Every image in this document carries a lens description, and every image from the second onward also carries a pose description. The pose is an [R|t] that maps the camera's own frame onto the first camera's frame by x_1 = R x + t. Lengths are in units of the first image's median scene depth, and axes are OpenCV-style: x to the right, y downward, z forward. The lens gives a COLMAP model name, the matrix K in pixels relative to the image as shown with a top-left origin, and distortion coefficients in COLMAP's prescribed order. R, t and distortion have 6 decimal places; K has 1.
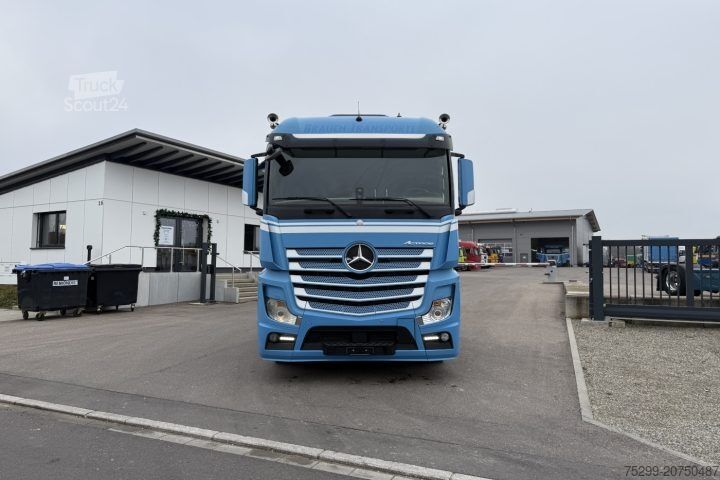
lens RADIAL K [[533.4, 0, 357.6], [0, 533.4, 243.0], [0, 0, 1]] dist [0.000913, -0.004634]
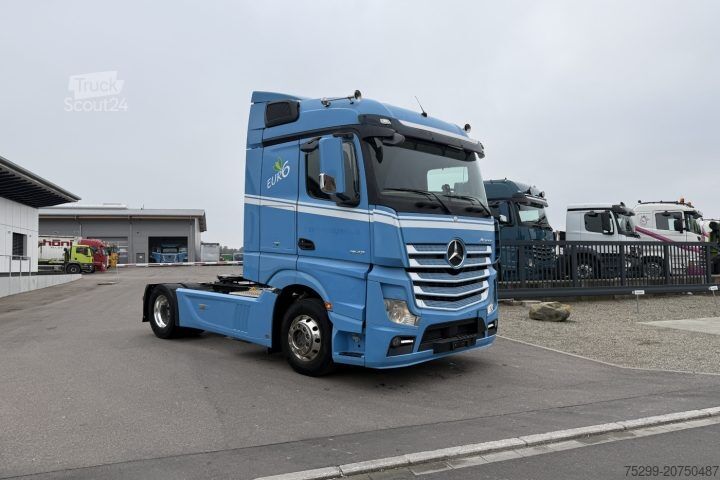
lens RADIAL K [[549.1, 0, 360.0], [0, 549.1, 240.0], [0, 0, 1]] dist [-0.007249, -0.003103]
pose [[0.695089, 0.016485, 0.718735, -0.873090], [-0.012907, 0.999862, -0.010451, 0.015016], [-0.718808, -0.002012, 0.695206, 0.398563]]
